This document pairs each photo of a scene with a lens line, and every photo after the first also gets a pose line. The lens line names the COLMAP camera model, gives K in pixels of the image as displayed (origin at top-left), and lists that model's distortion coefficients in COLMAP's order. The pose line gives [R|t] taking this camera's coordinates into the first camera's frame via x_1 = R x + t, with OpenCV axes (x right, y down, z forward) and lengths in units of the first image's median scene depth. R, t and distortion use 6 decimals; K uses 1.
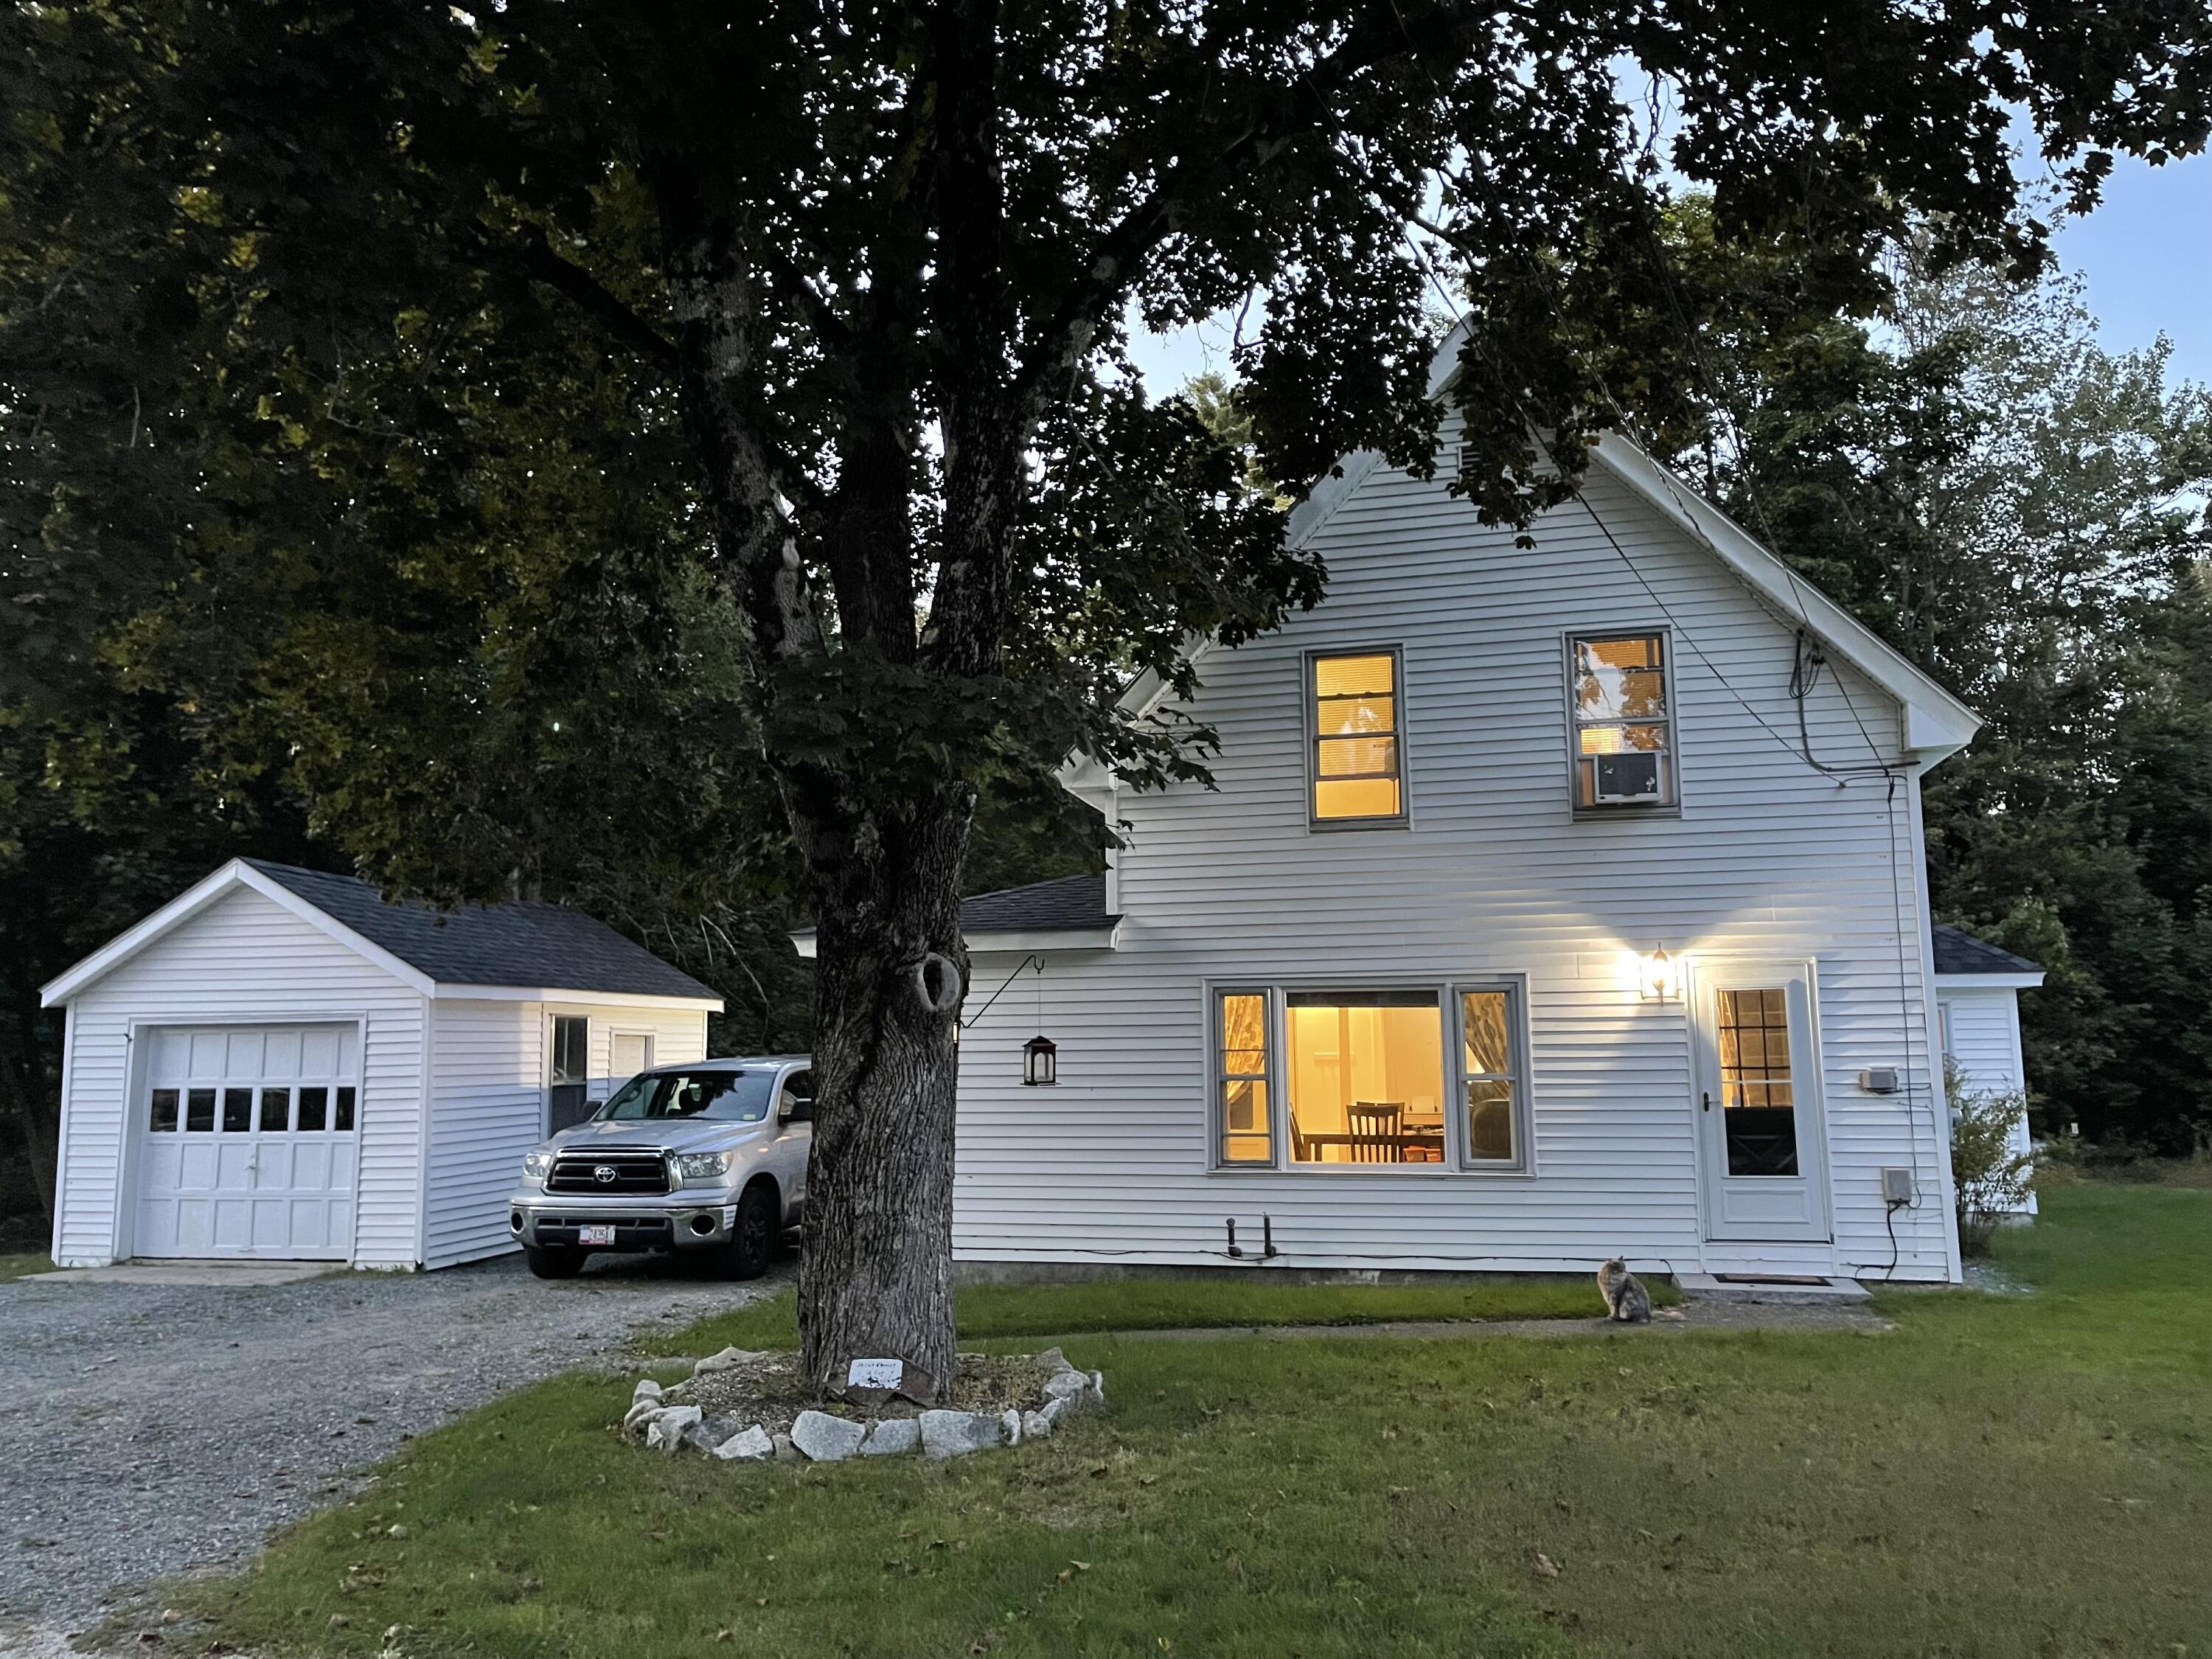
lens RADIAL K [[1668.8, 0, 1101.4], [0, 1668.8, 822.2], [0, 0, 1]] dist [0.034570, -0.001629]
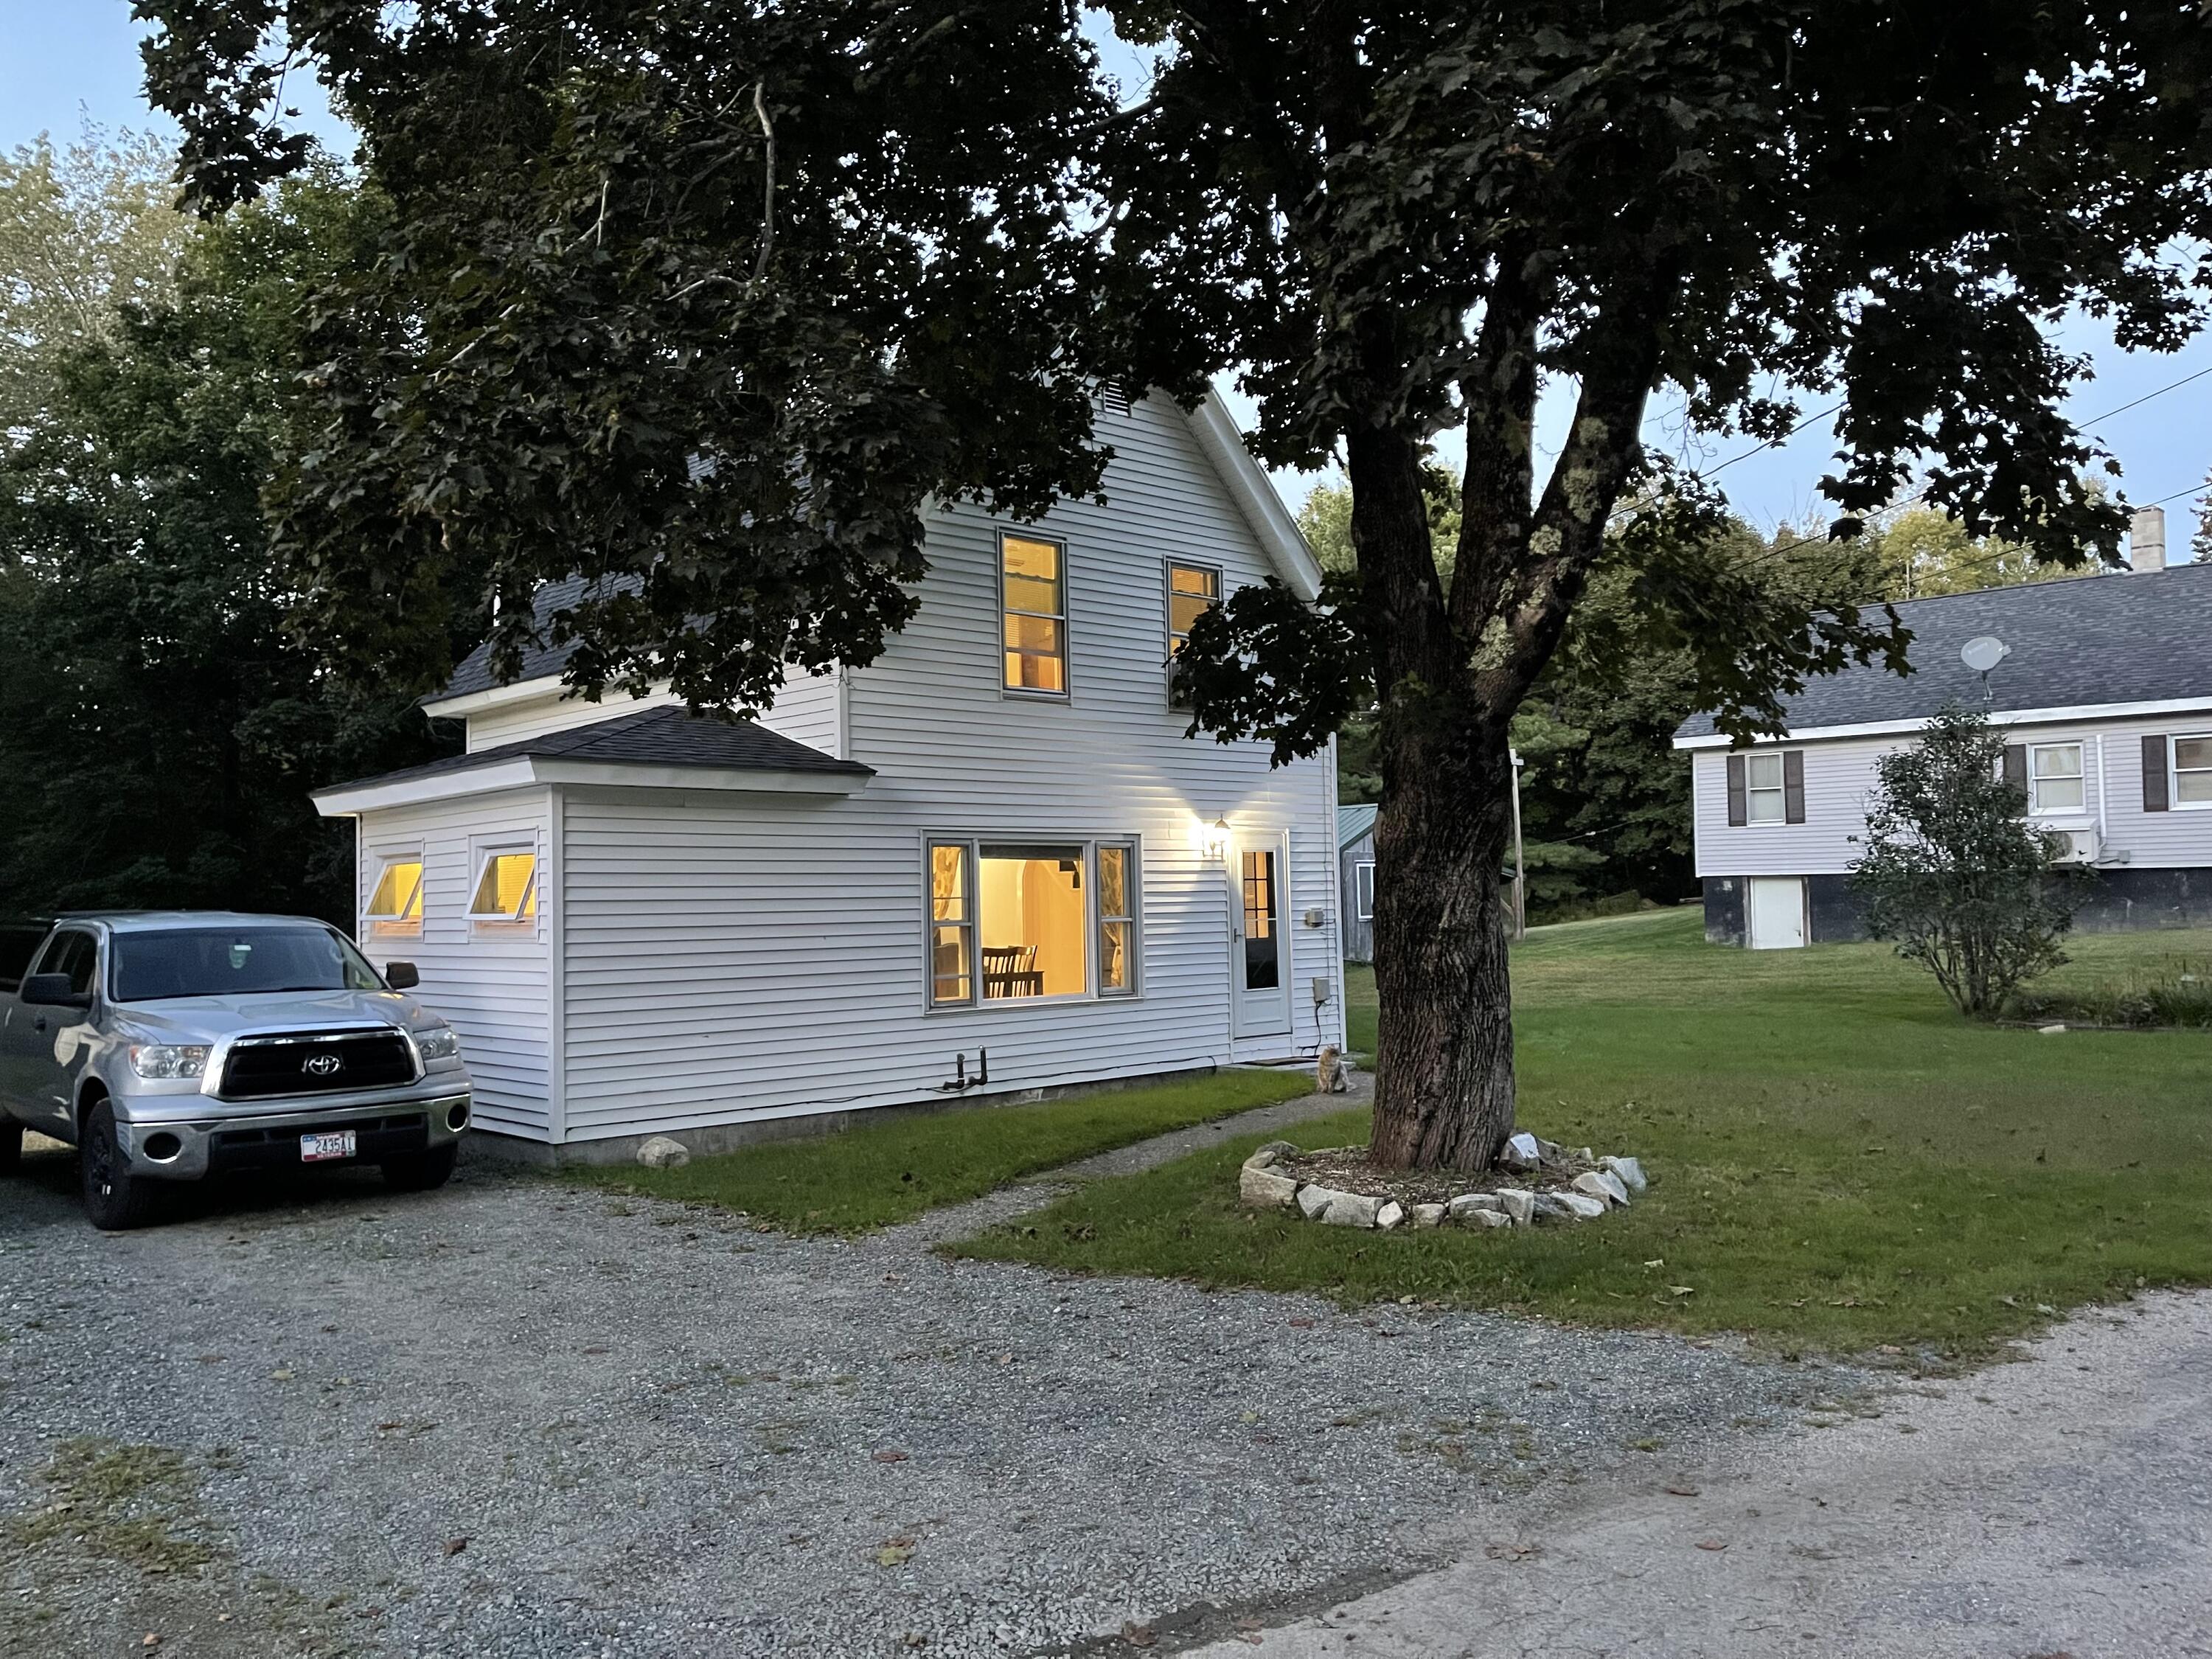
lens RADIAL K [[1668.8, 0, 1105.1], [0, 1668.8, 835.5], [0, 0, 1]] dist [0.034570, -0.001629]
pose [[0.569541, 0.033011, 0.821300, -0.749362], [-0.100252, 0.994523, 0.029548, 0.058060], [-0.815826, -0.099165, 0.569731, 0.332884]]
